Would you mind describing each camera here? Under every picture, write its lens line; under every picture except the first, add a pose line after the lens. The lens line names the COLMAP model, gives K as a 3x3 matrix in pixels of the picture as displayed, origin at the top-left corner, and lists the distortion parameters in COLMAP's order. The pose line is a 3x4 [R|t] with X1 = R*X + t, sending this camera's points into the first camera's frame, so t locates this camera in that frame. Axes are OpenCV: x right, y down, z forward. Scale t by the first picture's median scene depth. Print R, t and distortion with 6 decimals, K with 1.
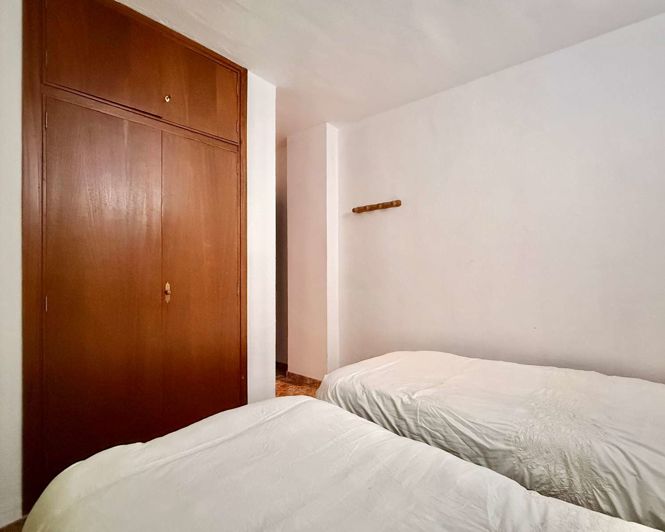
lens RADIAL K [[335.3, 0, 332.5], [0, 335.3, 266.5], [0, 0, 1]] dist [-0.004105, -0.000803]
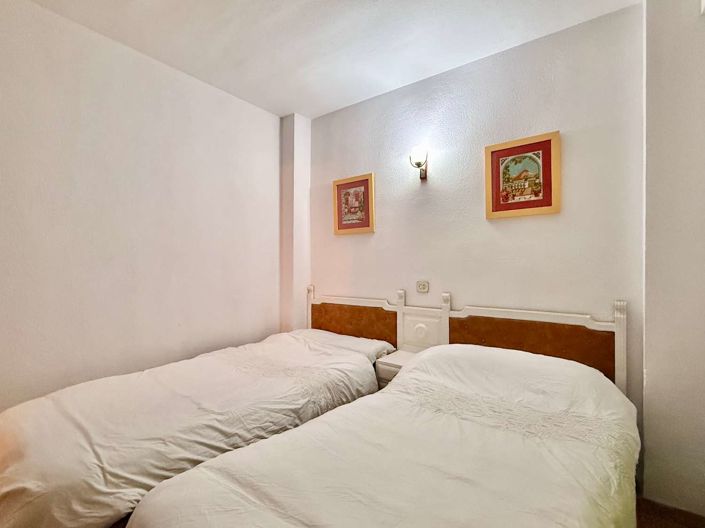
lens RADIAL K [[330.7, 0, 352.4], [0, 330.7, 266.0], [0, 0, 1]] dist [0.001329, 0.000238]
pose [[-0.014210, 0.010031, 0.999849, -0.732582], [-0.002272, 0.999947, -0.010064, 0.008486], [-0.999896, -0.002414, -0.014187, 0.733582]]
